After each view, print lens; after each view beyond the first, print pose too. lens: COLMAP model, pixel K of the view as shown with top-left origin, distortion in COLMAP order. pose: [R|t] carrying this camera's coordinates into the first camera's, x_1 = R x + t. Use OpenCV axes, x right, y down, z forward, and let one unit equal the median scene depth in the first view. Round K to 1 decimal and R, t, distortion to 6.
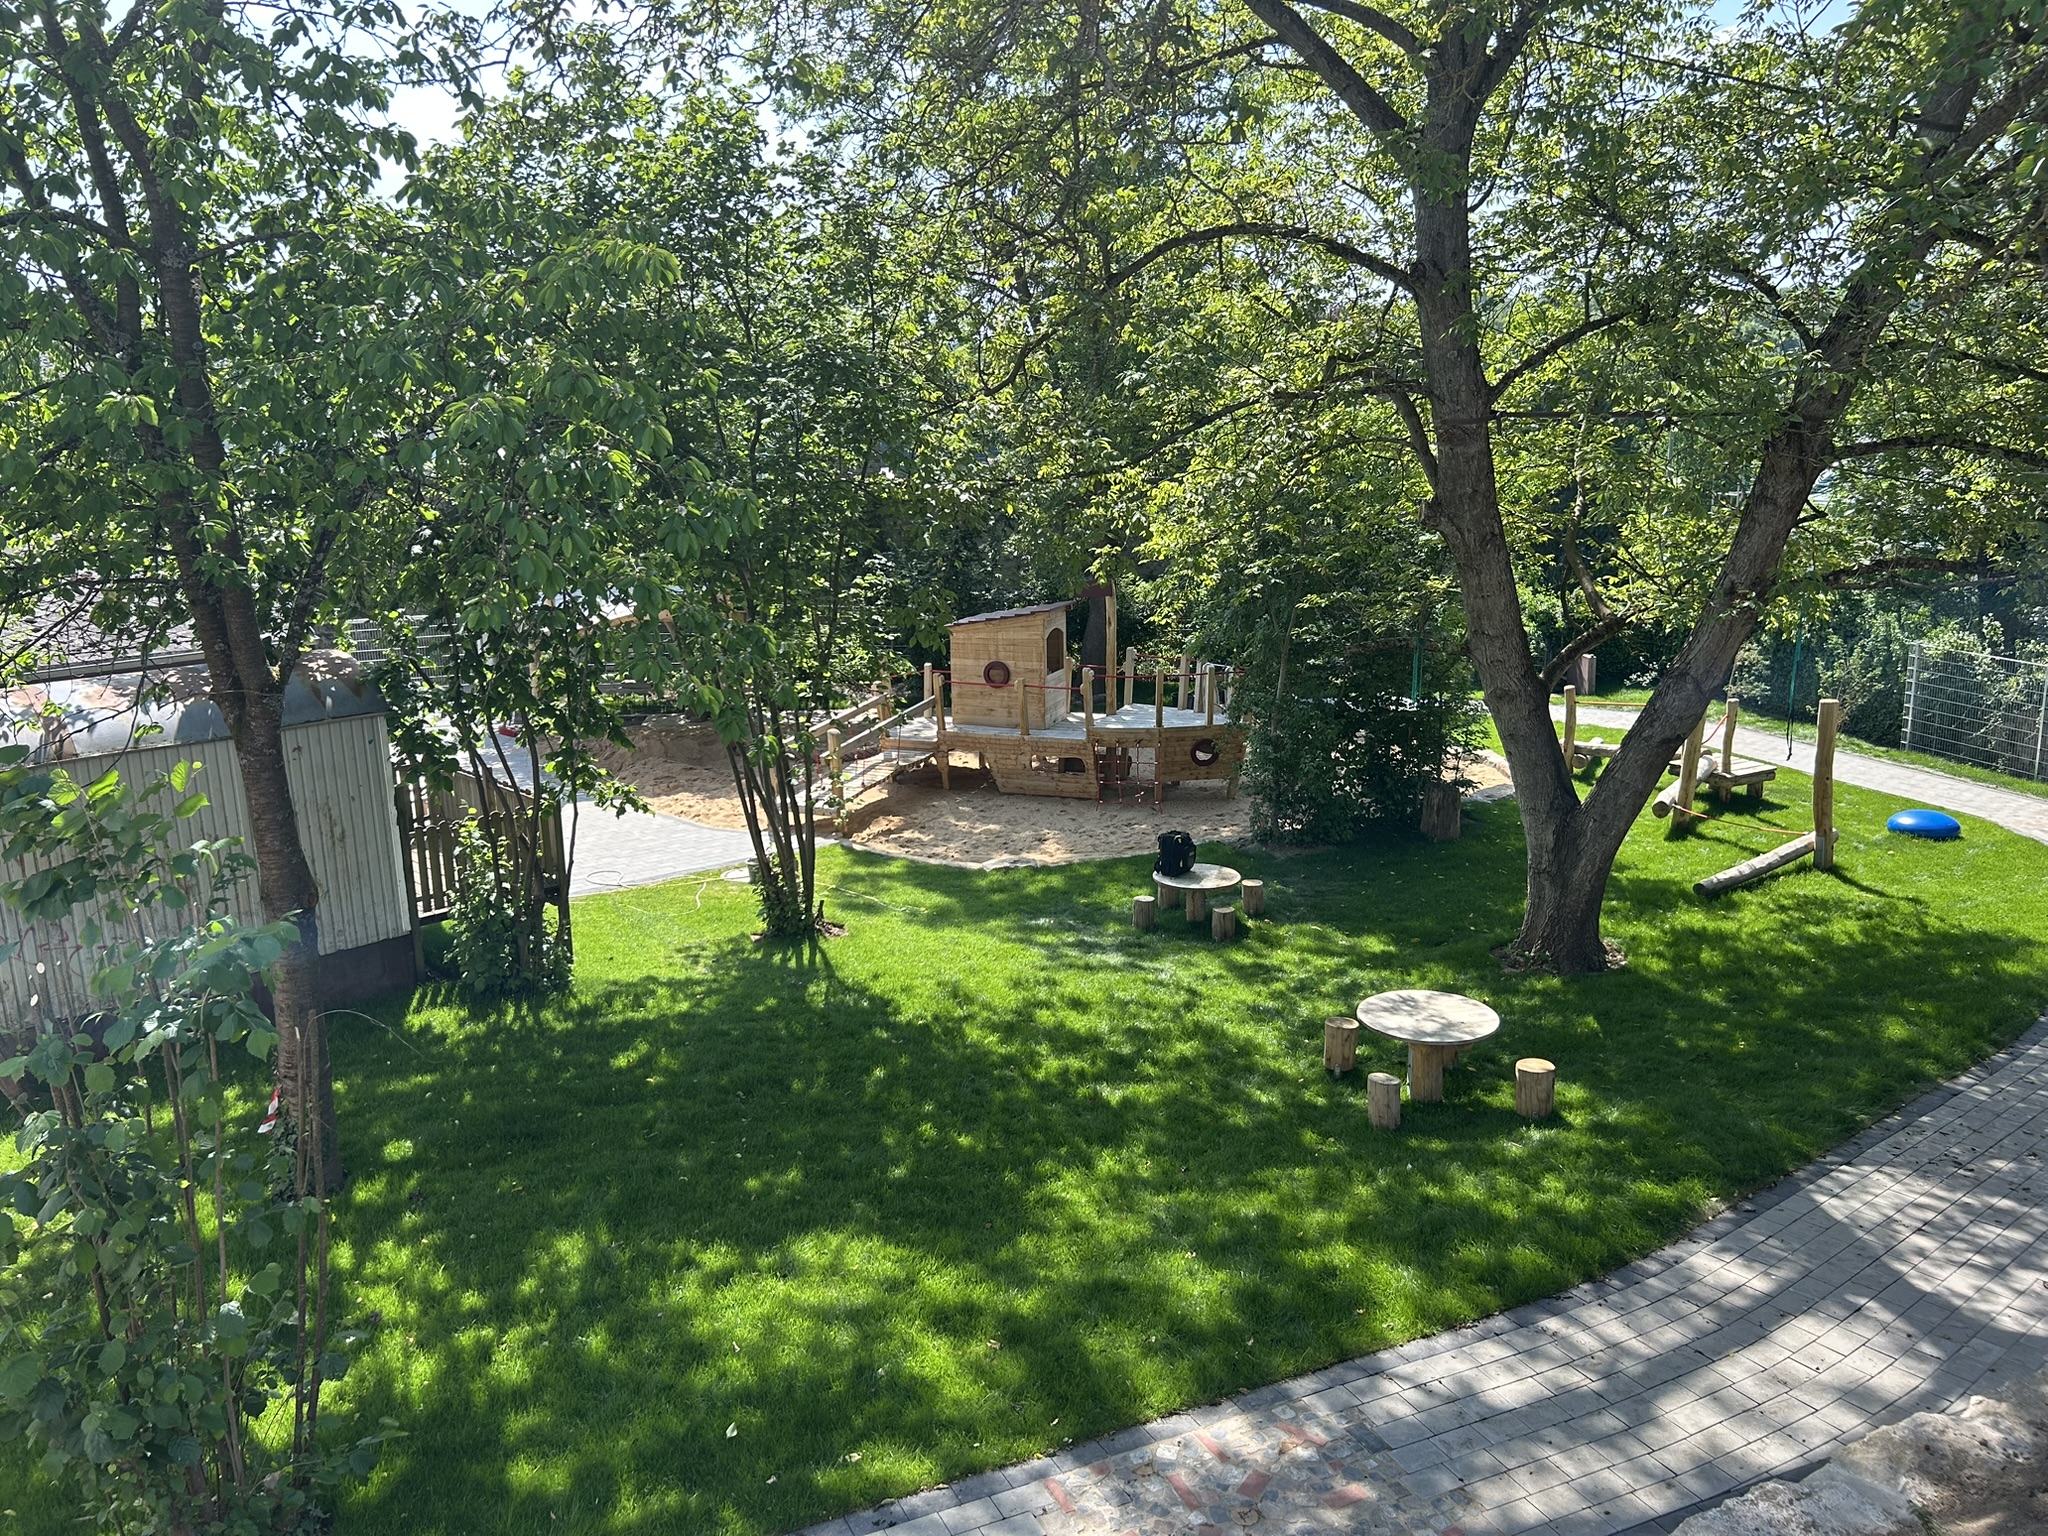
lens RADIAL K [[1510.8, 0, 1023.3], [0, 1510.8, 758.0], [0, 0, 1]] dist [0.017694, -0.031166]
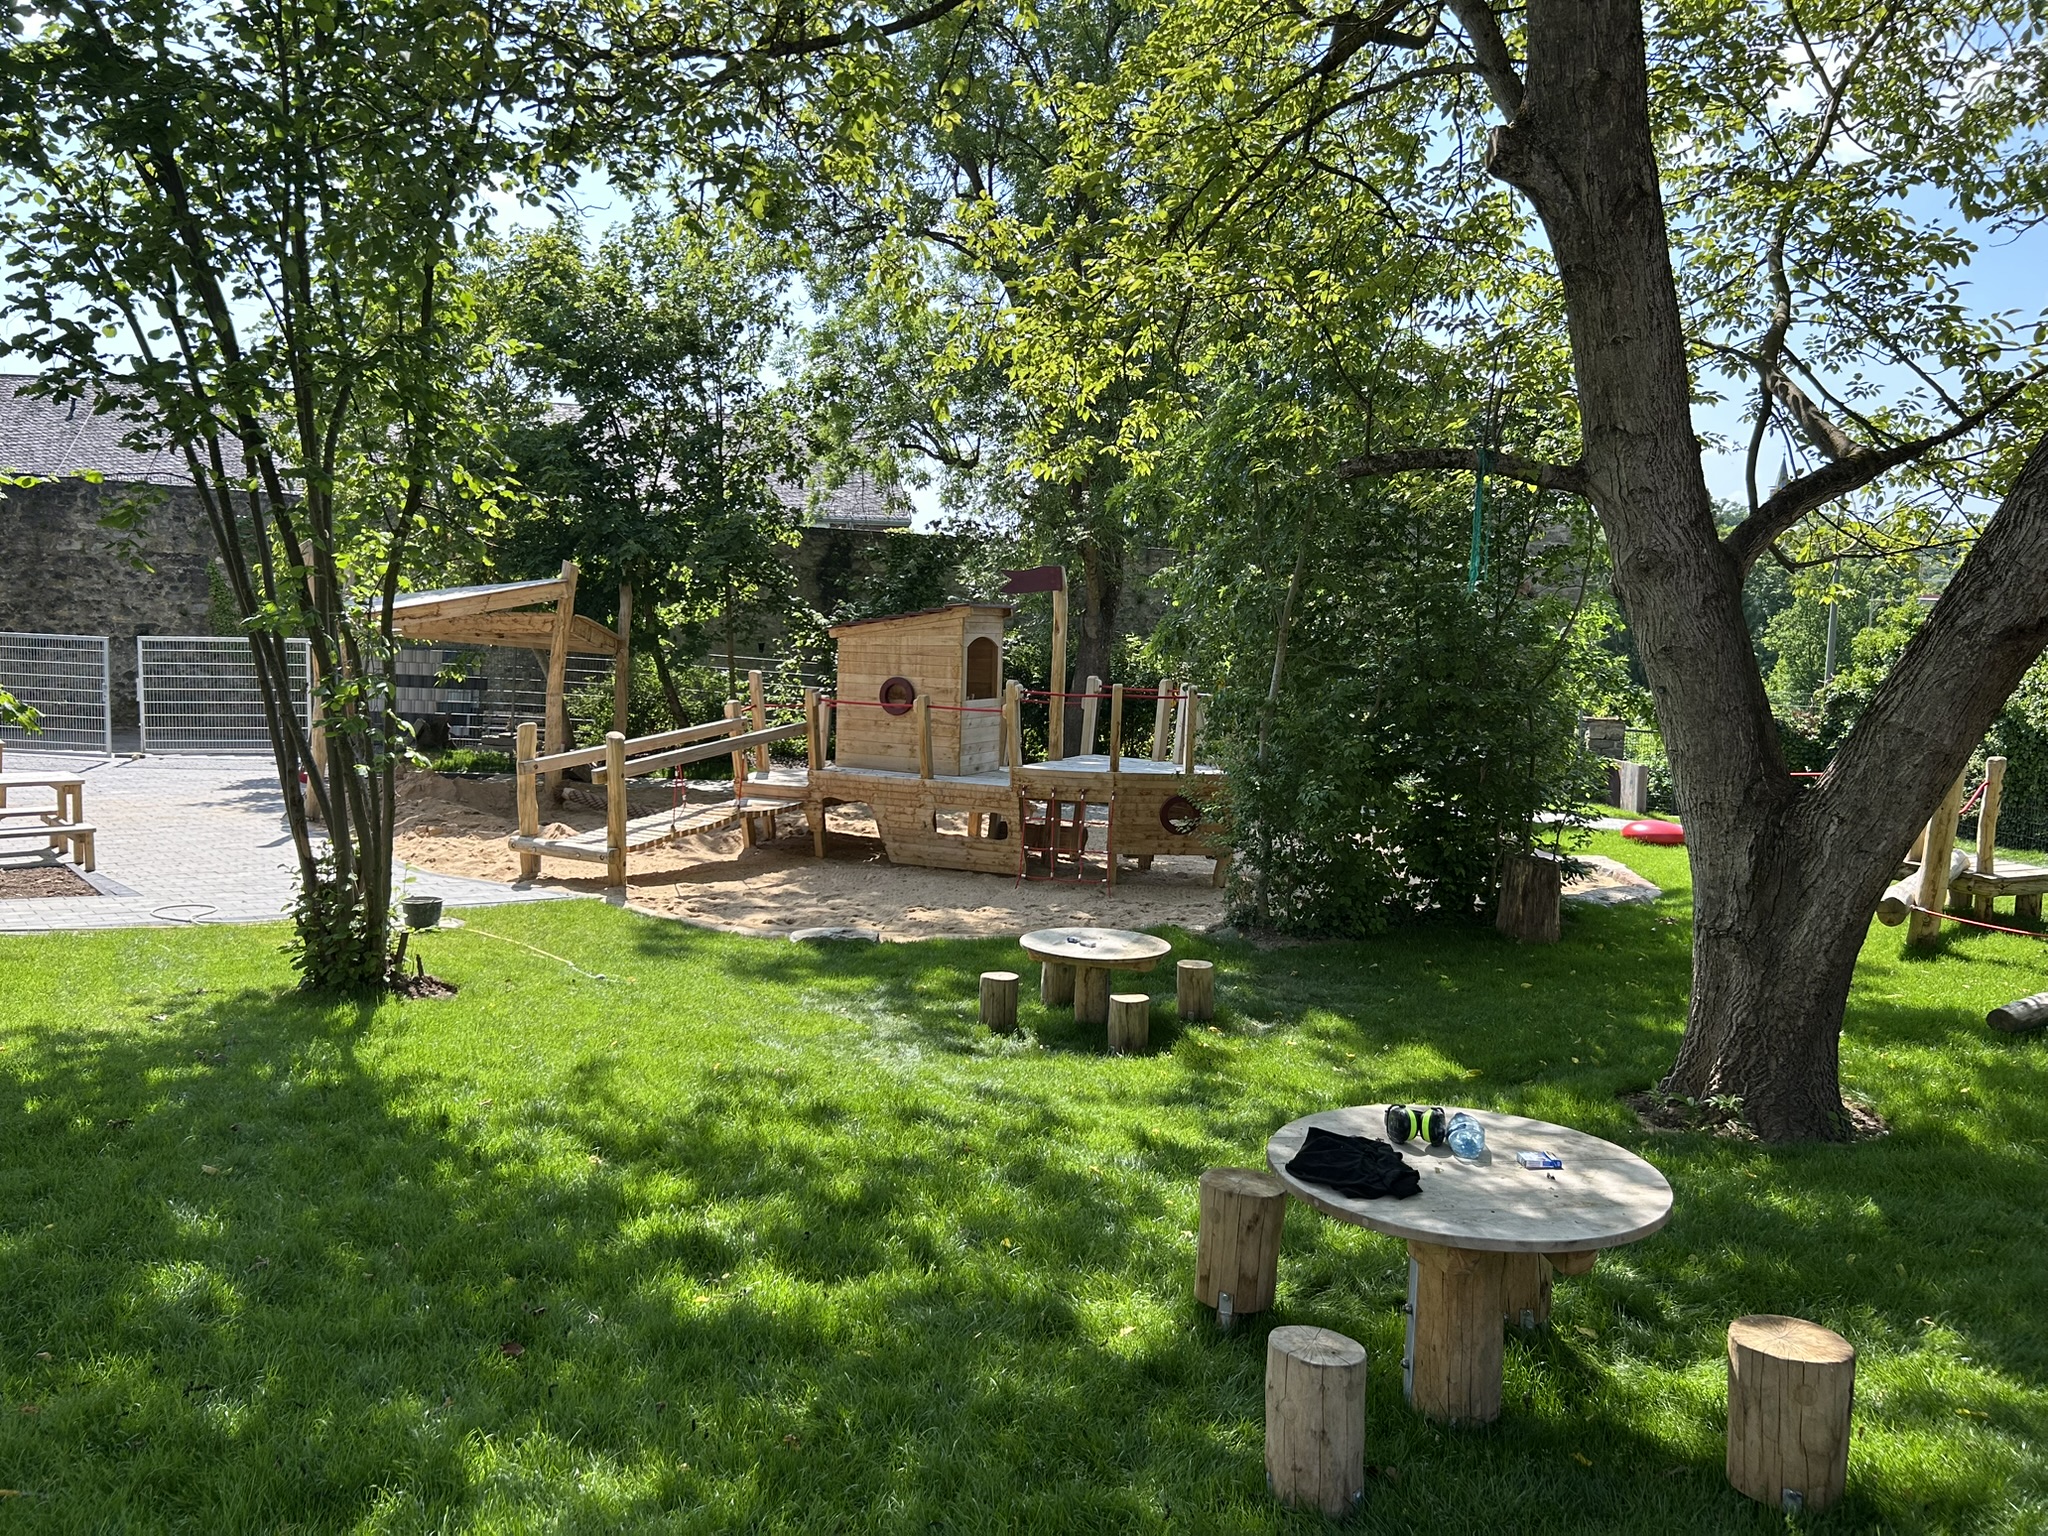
lens RADIAL K [[1510.8, 0, 1023.3], [0, 1510.8, 758.0], [0, 0, 1]] dist [0.017694, -0.031166]
pose [[0.996708, 0.050669, -0.063293, 0.103301], [-0.058472, 0.990019, -0.128228, 0.071920], [0.056164, 0.131507, 0.989723, 0.358663]]
